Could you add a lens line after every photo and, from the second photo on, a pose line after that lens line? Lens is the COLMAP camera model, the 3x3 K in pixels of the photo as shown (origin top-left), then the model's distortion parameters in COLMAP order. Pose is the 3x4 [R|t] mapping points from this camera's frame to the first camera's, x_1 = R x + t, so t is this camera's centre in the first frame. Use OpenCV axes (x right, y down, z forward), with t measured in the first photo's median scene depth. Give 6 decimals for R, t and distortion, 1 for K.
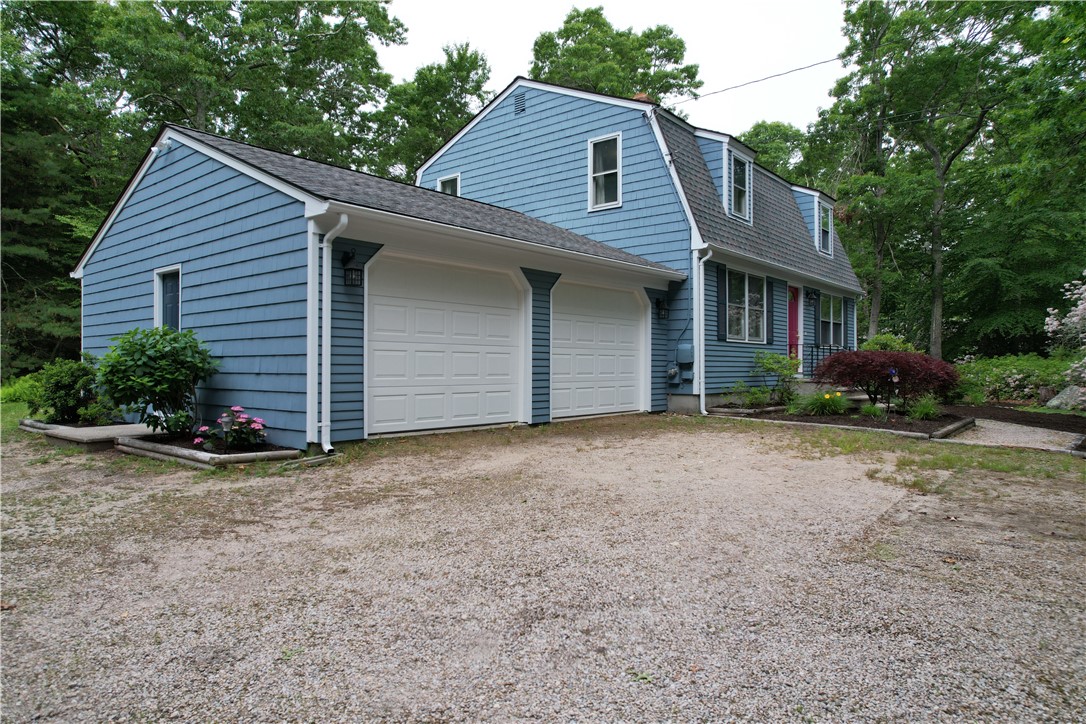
lens RADIAL K [[691.9, 0, 546.7], [0, 691.9, 363.6], [0, 0, 1]] dist [-0.065888, 0.058553]
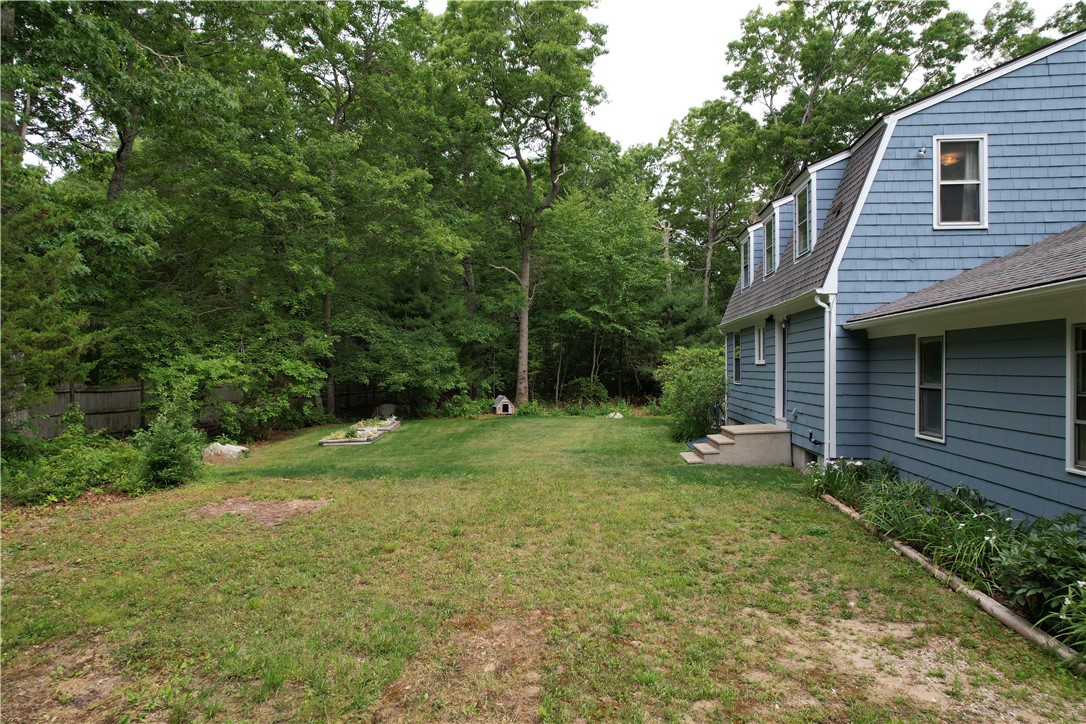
lens RADIAL K [[691.9, 0, 540.7], [0, 691.9, 360.6], [0, 0, 1]] dist [-0.065888, 0.058553]
pose [[0.834466, 0.005898, 0.551027, -0.727698], [0.001709, 0.999910, -0.013291, -0.063156], [-0.551056, 0.012033, 0.834381, 0.607228]]
